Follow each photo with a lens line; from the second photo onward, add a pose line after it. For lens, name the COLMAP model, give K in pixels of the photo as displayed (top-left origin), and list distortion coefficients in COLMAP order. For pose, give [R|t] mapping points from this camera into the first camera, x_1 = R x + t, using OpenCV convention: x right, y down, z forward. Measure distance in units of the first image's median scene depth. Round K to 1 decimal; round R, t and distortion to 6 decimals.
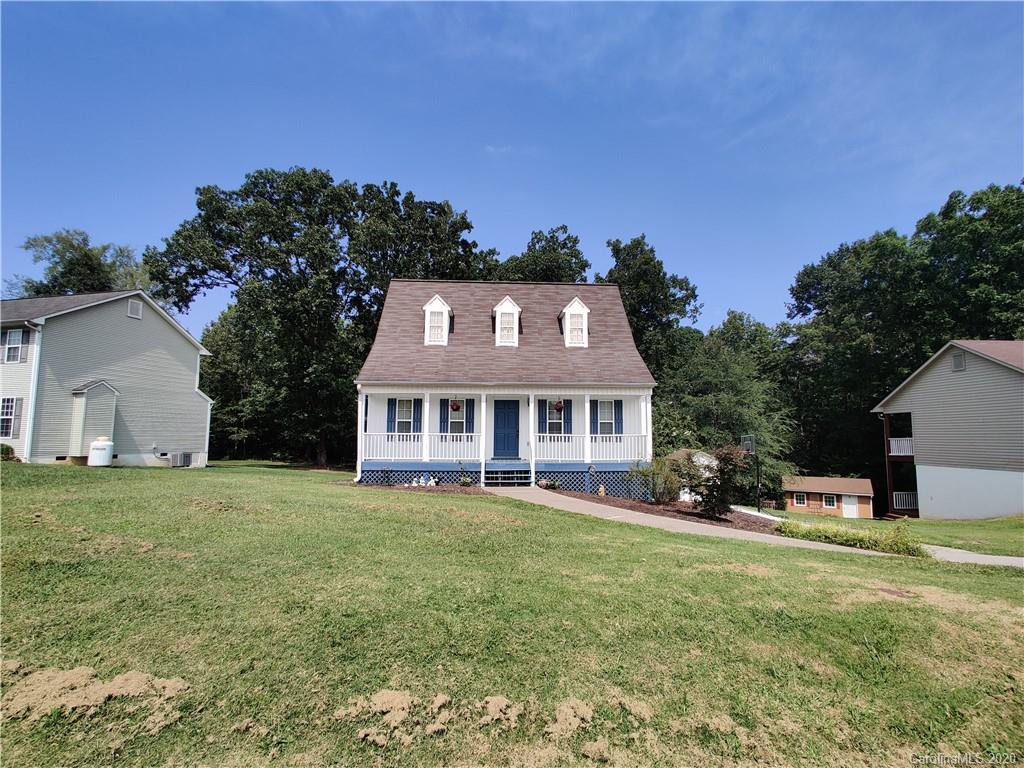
lens RADIAL K [[530.0, 0, 515.1], [0, 530.0, 389.4], [0, 0, 1]] dist [-0.000531, 0.000947]
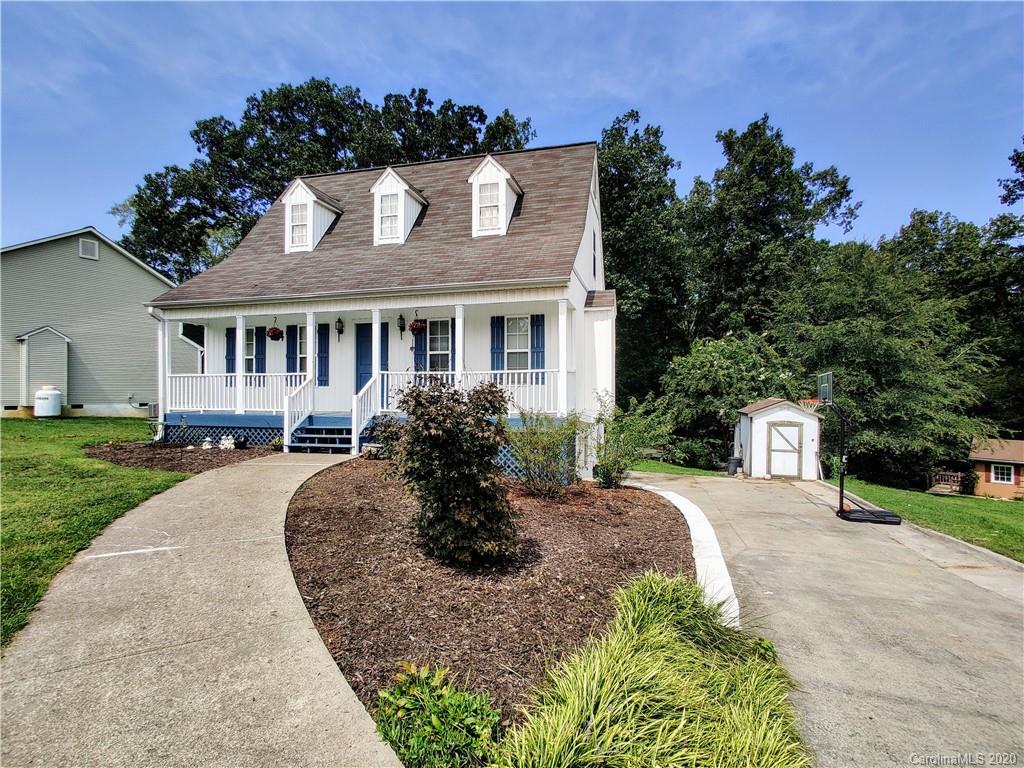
lens RADIAL K [[519.7, 0, 514.9], [0, 519.7, 392.4], [0, 0, 1]] dist [0.000756, 0.027306]
pose [[0.952292, -0.005955, -0.305130, 0.206210], [0.034908, 0.995373, 0.089521, 0.031744], [0.303185, -0.095902, 0.948094, 0.247427]]
